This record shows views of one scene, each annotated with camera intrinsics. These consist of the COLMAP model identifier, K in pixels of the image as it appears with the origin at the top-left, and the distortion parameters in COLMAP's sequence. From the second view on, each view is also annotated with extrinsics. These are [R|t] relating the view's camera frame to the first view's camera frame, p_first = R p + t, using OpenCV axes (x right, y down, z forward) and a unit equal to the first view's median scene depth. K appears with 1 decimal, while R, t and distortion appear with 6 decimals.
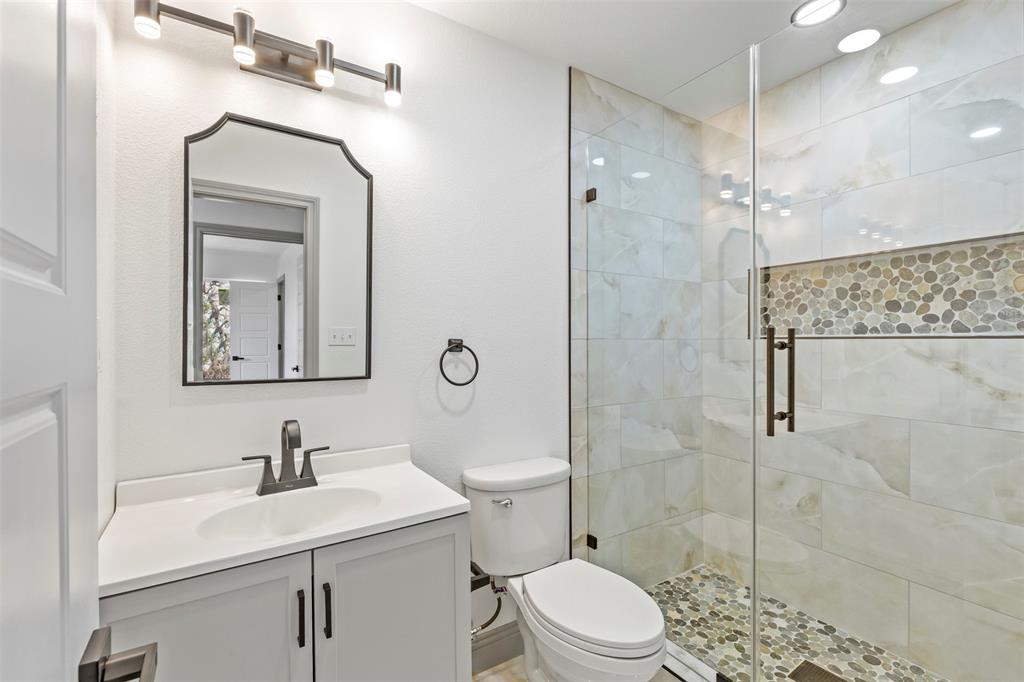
lens RADIAL K [[457.2, 0, 516.5], [0, 457.2, 340.3], [0, 0, 1]] dist [-0.002395, -0.001474]
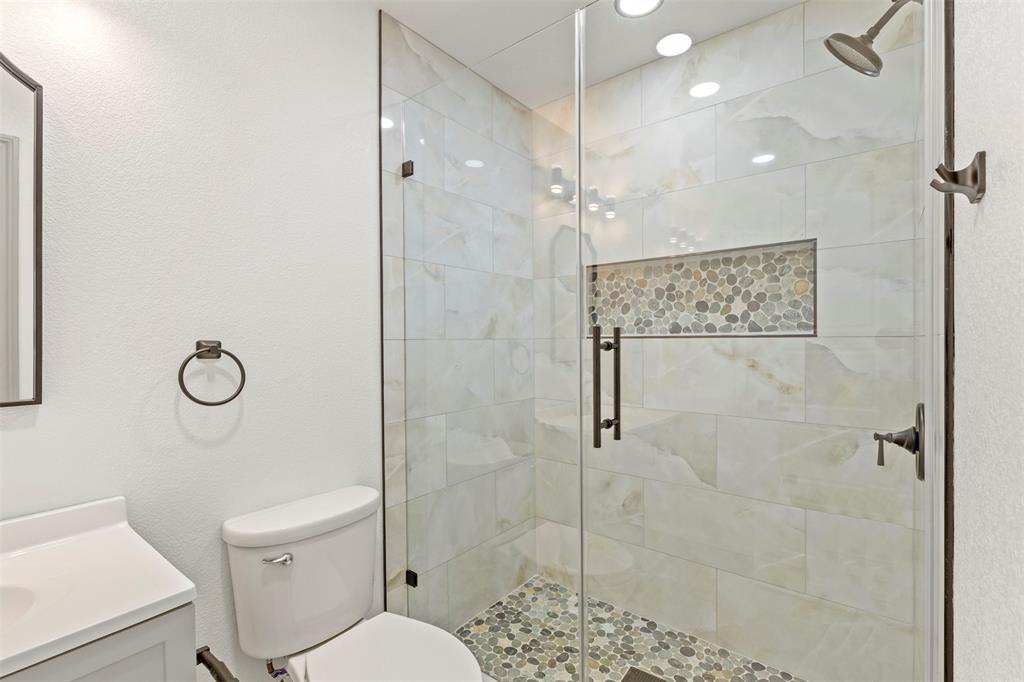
lens RADIAL K [[457.2, 0, 516.5], [0, 457.2, 340.3], [0, 0, 1]] dist [-0.002395, -0.001474]
pose [[0.946384, -0.005682, 0.322993, 0.078863], [0.005348, 0.999984, 0.001921, -0.001963], [-0.322999, -0.000091, 0.946399, 0.135696]]
